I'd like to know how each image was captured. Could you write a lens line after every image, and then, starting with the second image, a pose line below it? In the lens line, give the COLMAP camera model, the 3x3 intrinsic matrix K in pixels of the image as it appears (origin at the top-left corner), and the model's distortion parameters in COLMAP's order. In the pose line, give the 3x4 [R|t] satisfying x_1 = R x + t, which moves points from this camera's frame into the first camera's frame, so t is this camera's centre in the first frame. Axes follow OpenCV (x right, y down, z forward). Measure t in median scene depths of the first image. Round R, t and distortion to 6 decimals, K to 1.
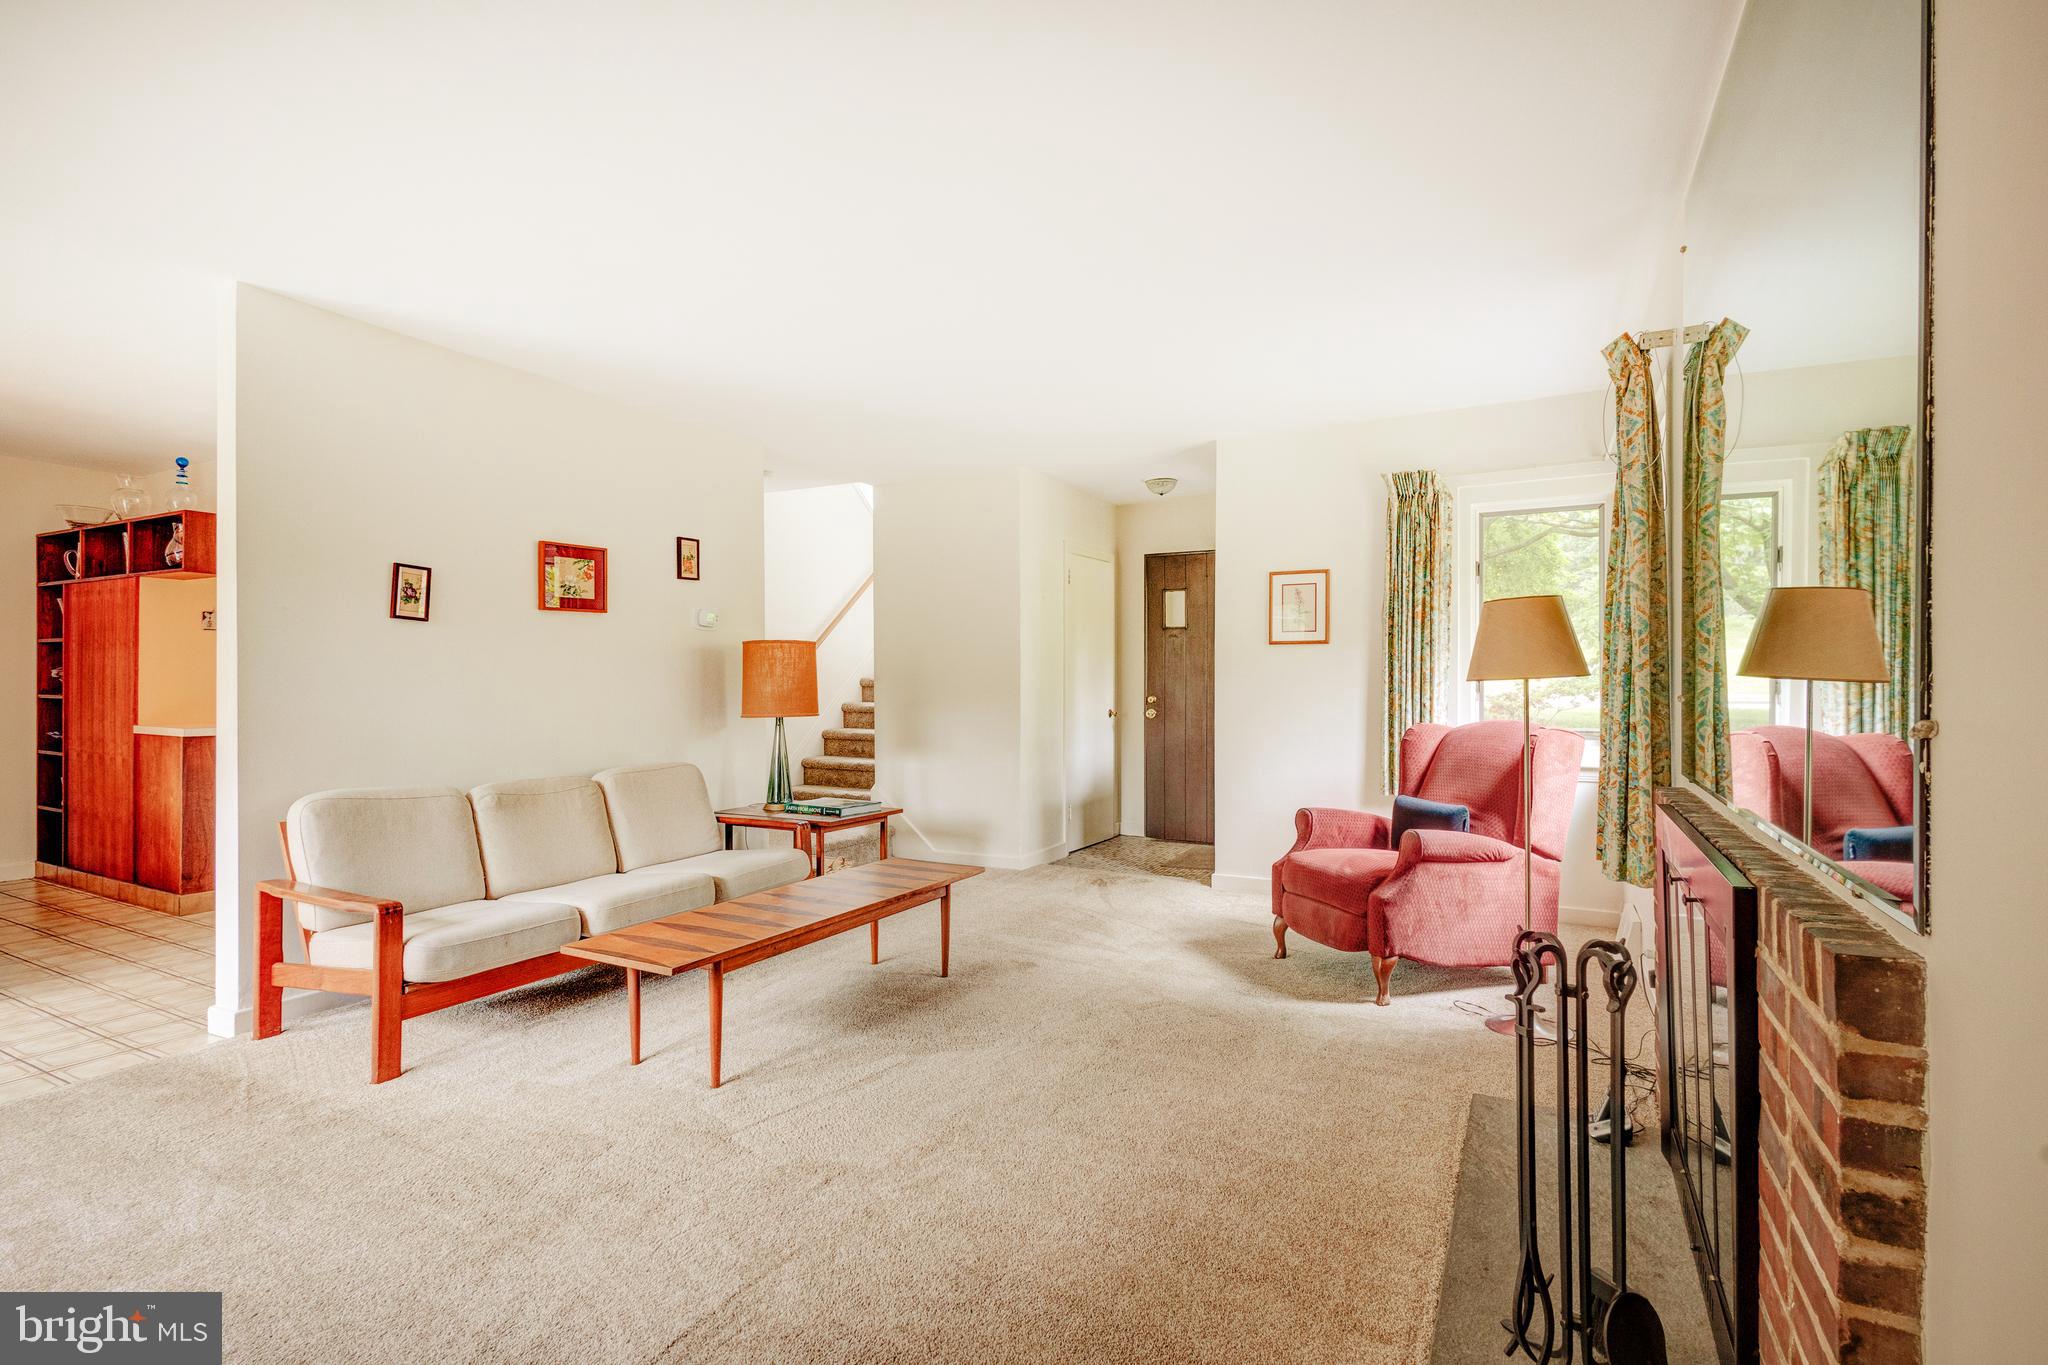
lens RADIAL K [[979.2, 0, 1036.1], [0, 979.2, 680.7], [0, 0, 1]] dist [0.018616, -0.004743]
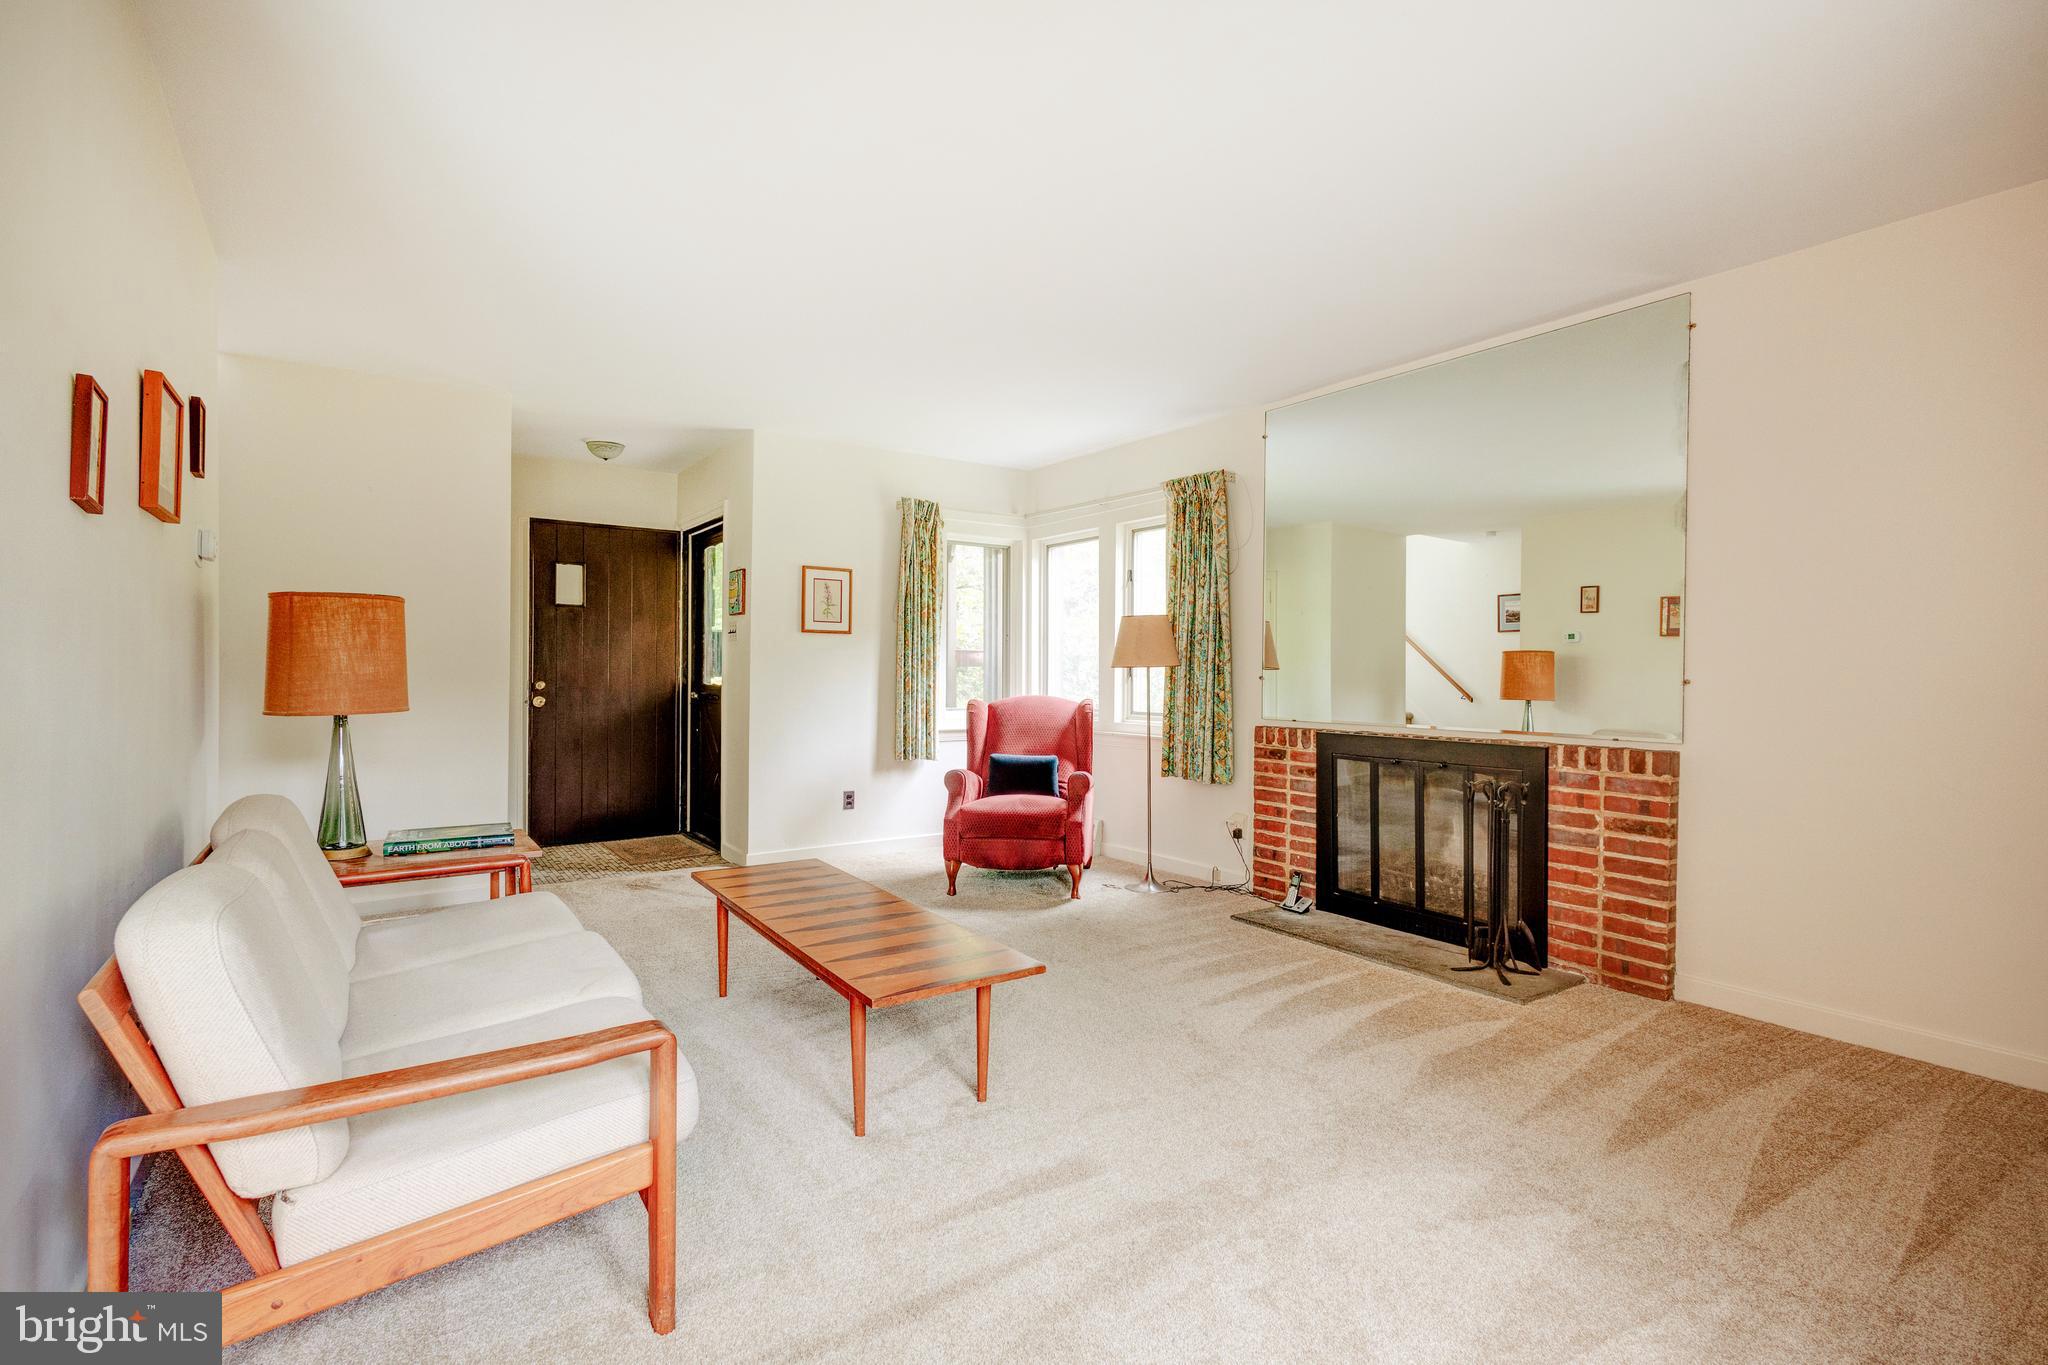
lens RADIAL K [[979.2, 0, 1012.0], [0, 979.2, 669.9], [0, 0, 1]] dist [0.018616, -0.004743]
pose [[0.451531, 0.007265, 0.892226, -0.751734], [-0.007552, 0.999962, -0.004320, 0.009063], [-0.892224, -0.004788, 0.451569, 0.368011]]
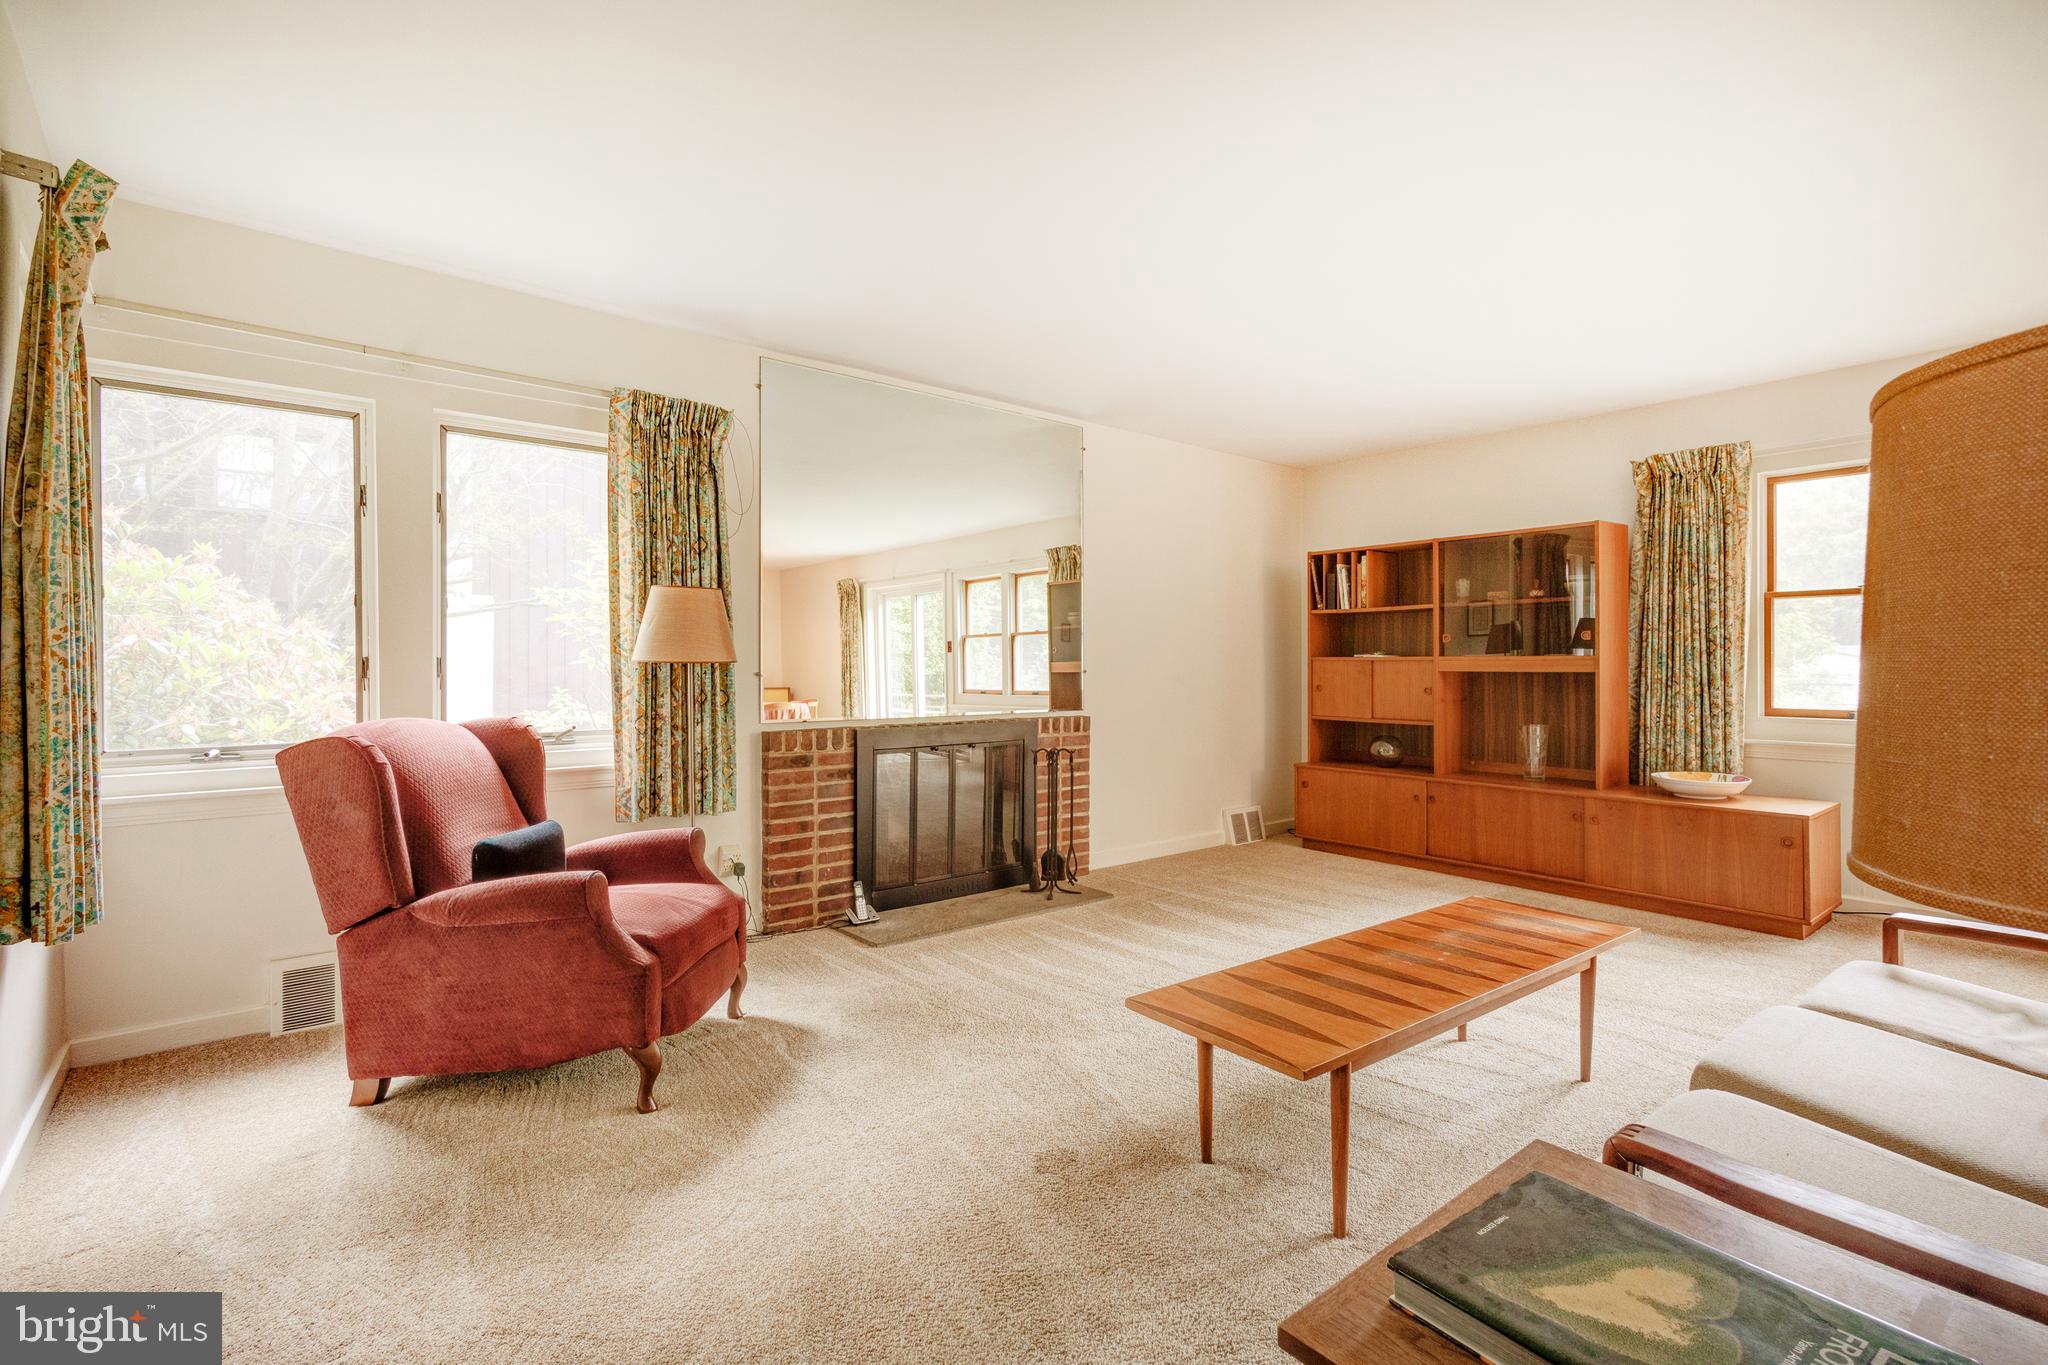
lens RADIAL K [[951.6, 0, 1022.3], [0, 951.6, 672.1], [0, 0, 1]] dist [0.011660, -0.004519]
pose [[-0.927558, 0.003257, 0.373666, -0.179634], [0.005464, 0.999973, 0.004849, 0.005794], [-0.373640, 0.006539, -0.927551, 1.393982]]
